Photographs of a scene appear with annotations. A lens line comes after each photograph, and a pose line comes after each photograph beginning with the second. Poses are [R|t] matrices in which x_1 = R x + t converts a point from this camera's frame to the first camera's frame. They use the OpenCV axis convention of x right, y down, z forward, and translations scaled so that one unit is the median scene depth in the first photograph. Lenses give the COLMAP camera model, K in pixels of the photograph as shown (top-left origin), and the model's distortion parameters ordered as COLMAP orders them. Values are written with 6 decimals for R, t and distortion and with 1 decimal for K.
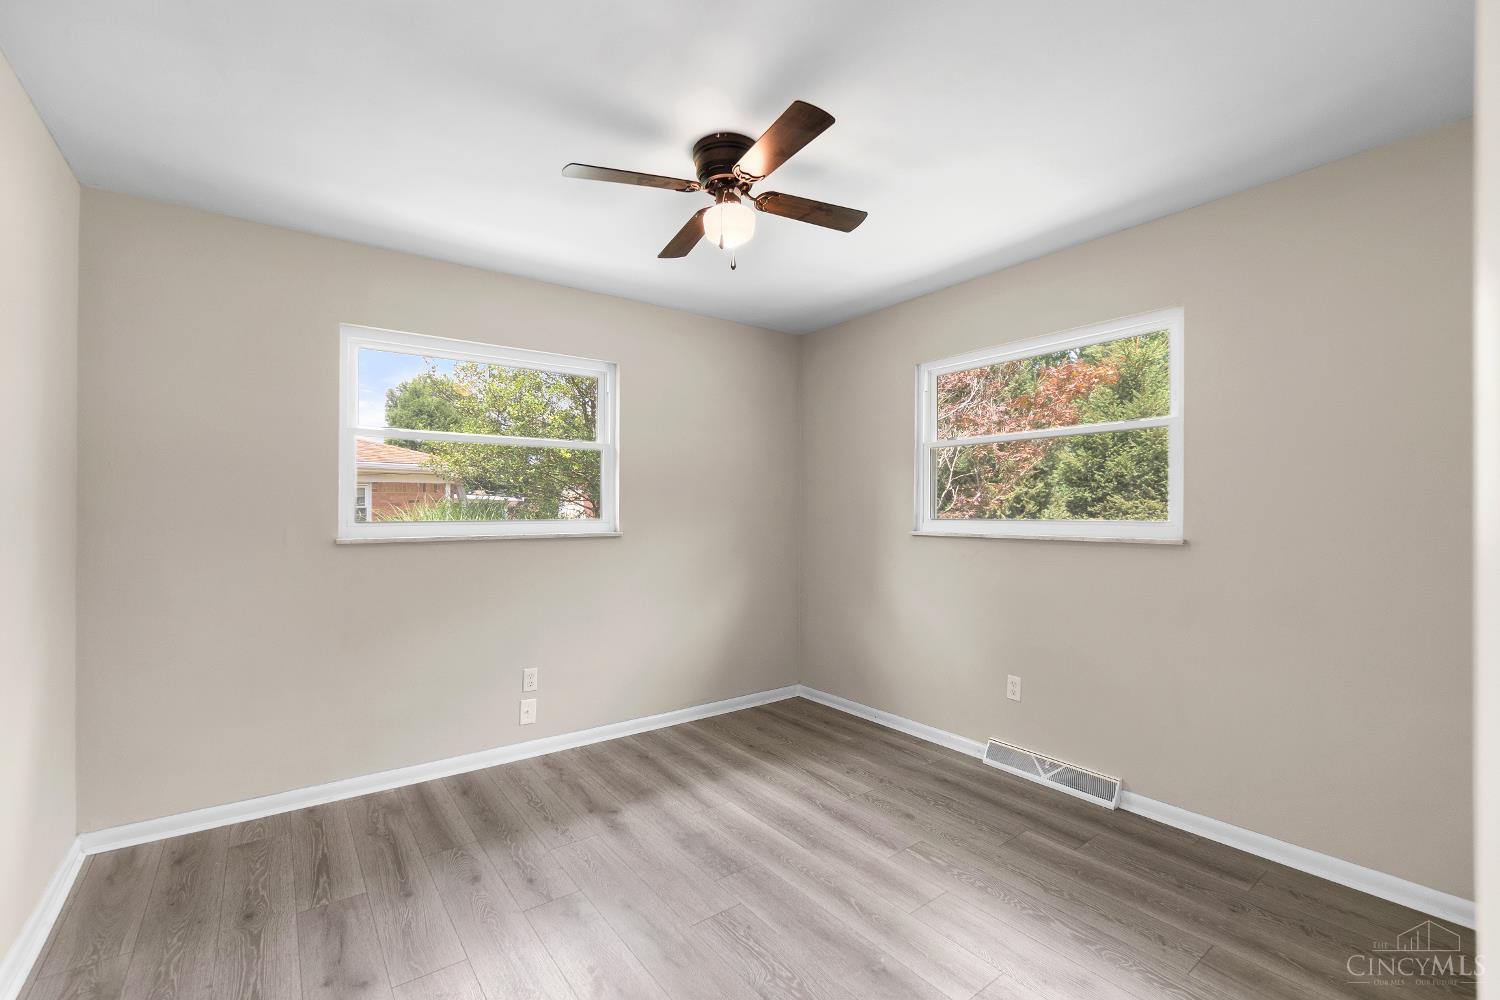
lens RADIAL K [[650.1, 0, 743.6], [0, 650.1, 503.5], [0, 0, 1]] dist [0.000413, 0.000210]
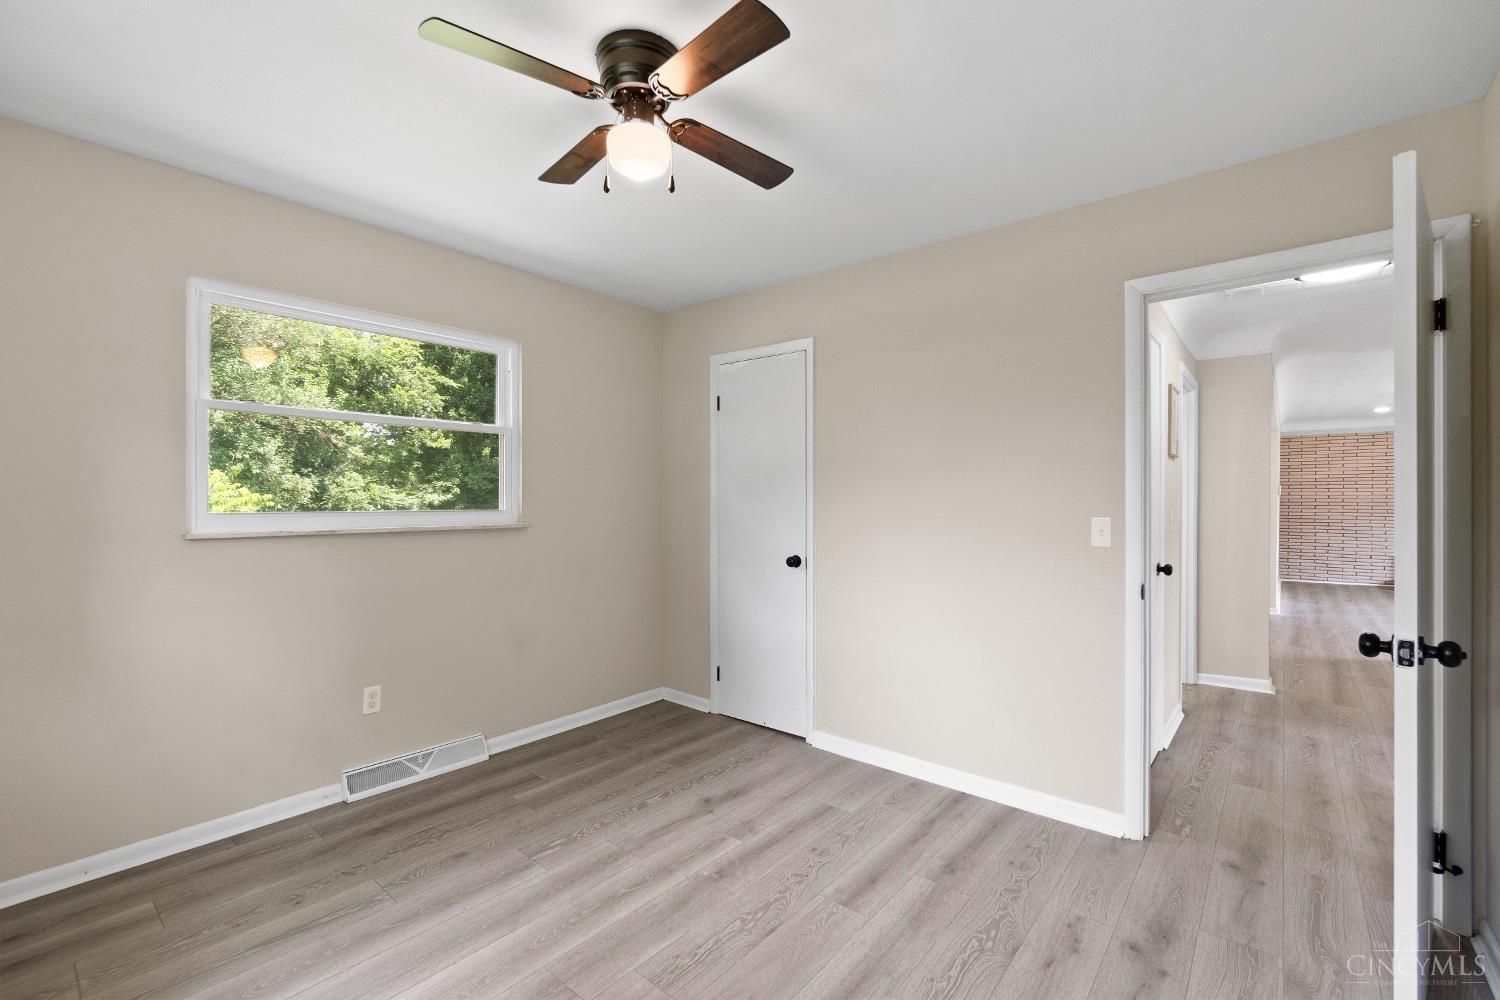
lens RADIAL K [[650.1, 0, 743.6], [0, 650.1, 503.5], [0, 0, 1]] dist [0.000413, 0.000210]
pose [[-0.234335, -0.004208, 0.972147, -0.640203], [-0.012045, 0.999926, 0.001425, 0.006961], [-0.972081, -0.011375, -0.234368, 0.801048]]
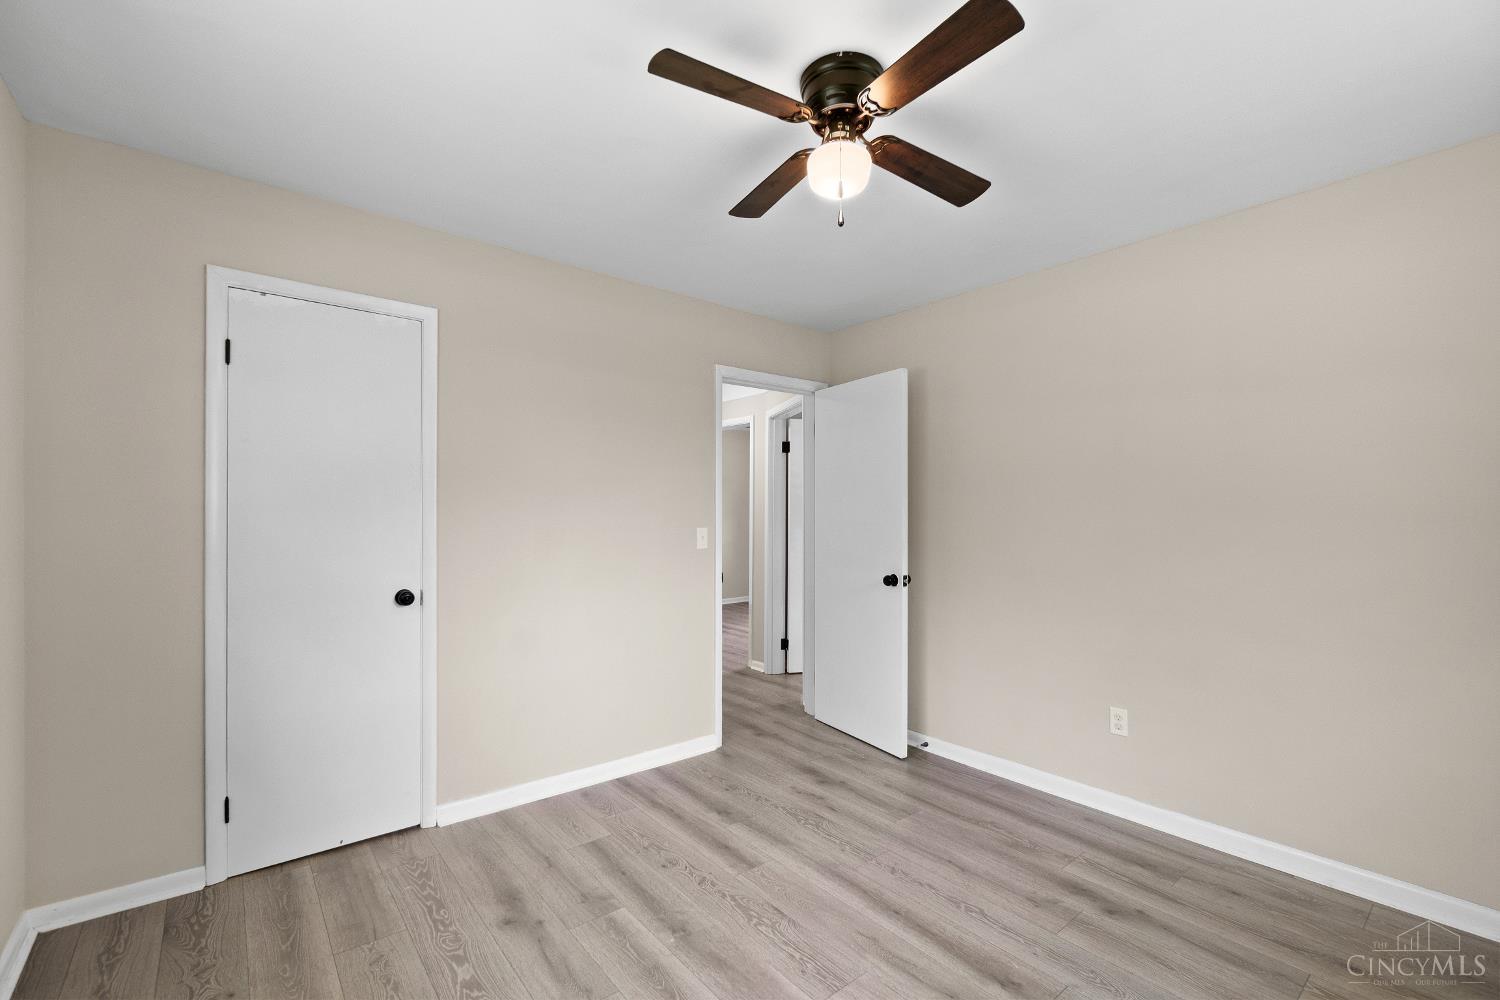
lens RADIAL K [[648.9, 0, 749.9], [0, 648.9, 512.8], [0, 0, 1]] dist [-0.000237, -0.000013]
pose [[-0.998617, -0.003677, -0.052438, 0.090837], [-0.003226, 0.999957, -0.008692, 0.003249], [0.052468, -0.008510, -0.998586, 1.362416]]
